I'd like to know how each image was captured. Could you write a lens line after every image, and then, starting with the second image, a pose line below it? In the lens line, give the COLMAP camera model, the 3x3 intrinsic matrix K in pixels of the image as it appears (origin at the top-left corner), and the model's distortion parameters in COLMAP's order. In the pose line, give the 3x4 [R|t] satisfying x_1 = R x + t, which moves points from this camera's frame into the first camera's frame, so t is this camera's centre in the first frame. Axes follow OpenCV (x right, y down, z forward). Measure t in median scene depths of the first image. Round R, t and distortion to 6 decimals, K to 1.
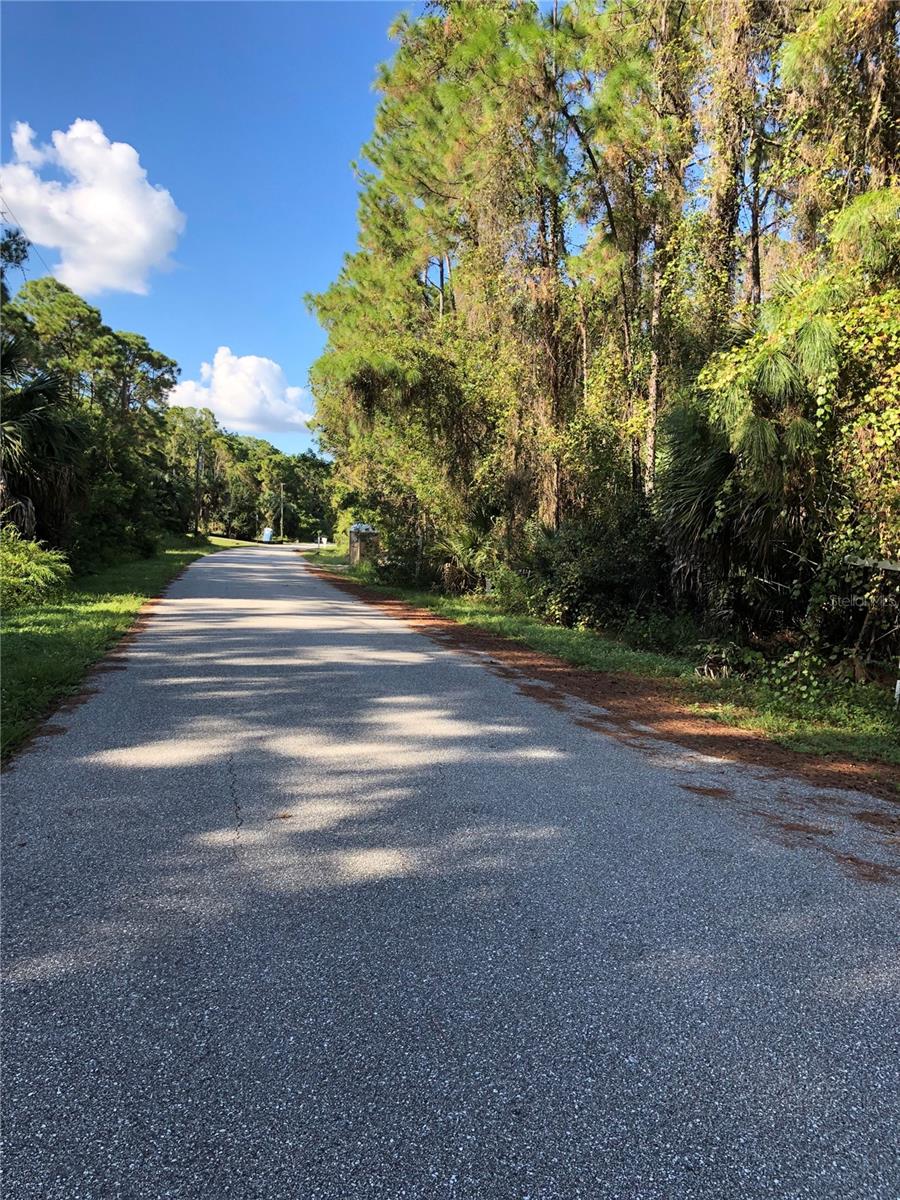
lens RADIAL K [[865.9, 0, 450.0], [0, 865.9, 600.0], [0, 0, 1]] dist [-0.004186, -0.001057]
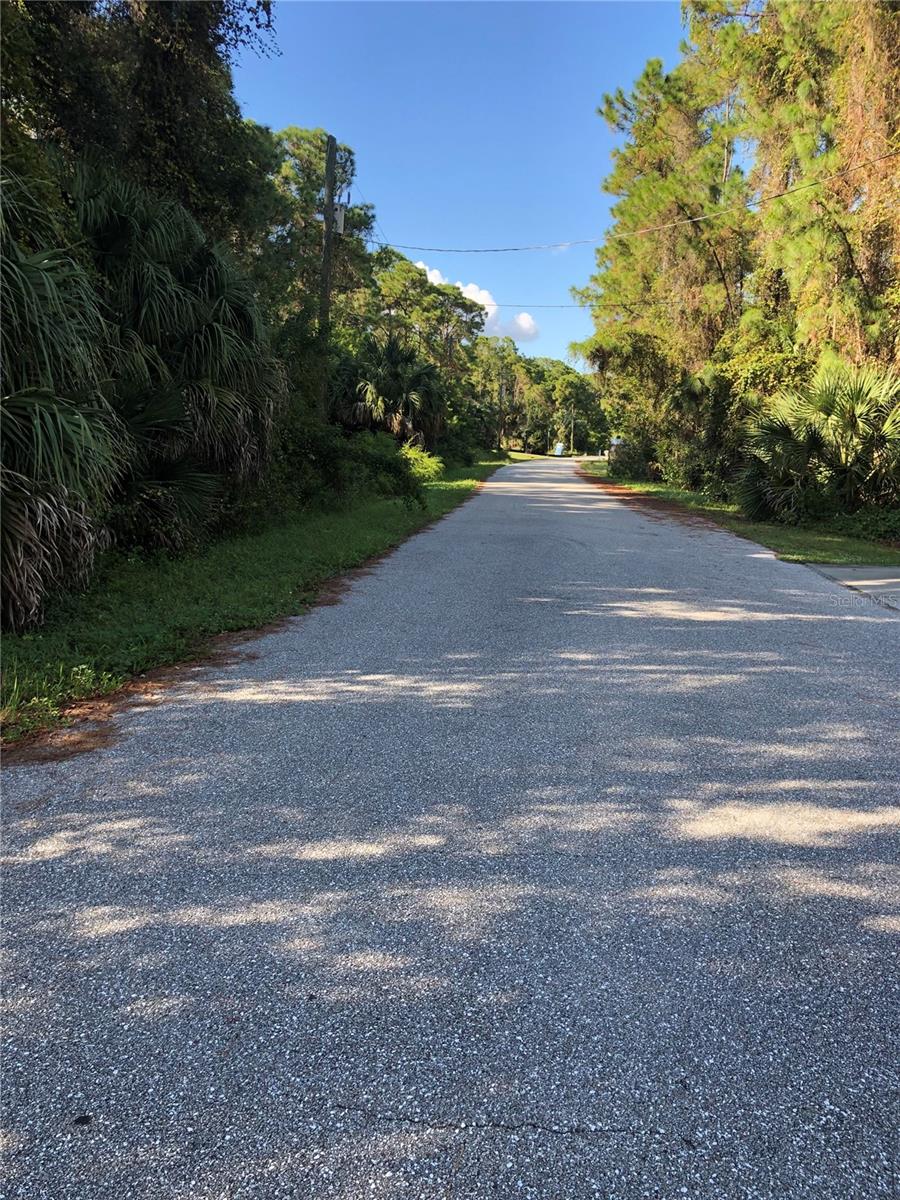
lens RADIAL K [[865.9, 0, 450.0], [0, 865.9, 600.0], [0, 0, 1]] dist [-0.004186, -0.001057]
pose [[0.943133, 0.034883, -0.330581, 0.050326], [-0.002626, 0.995230, 0.097525, 0.015129], [0.332406, -0.091111, 0.938725, -0.180038]]
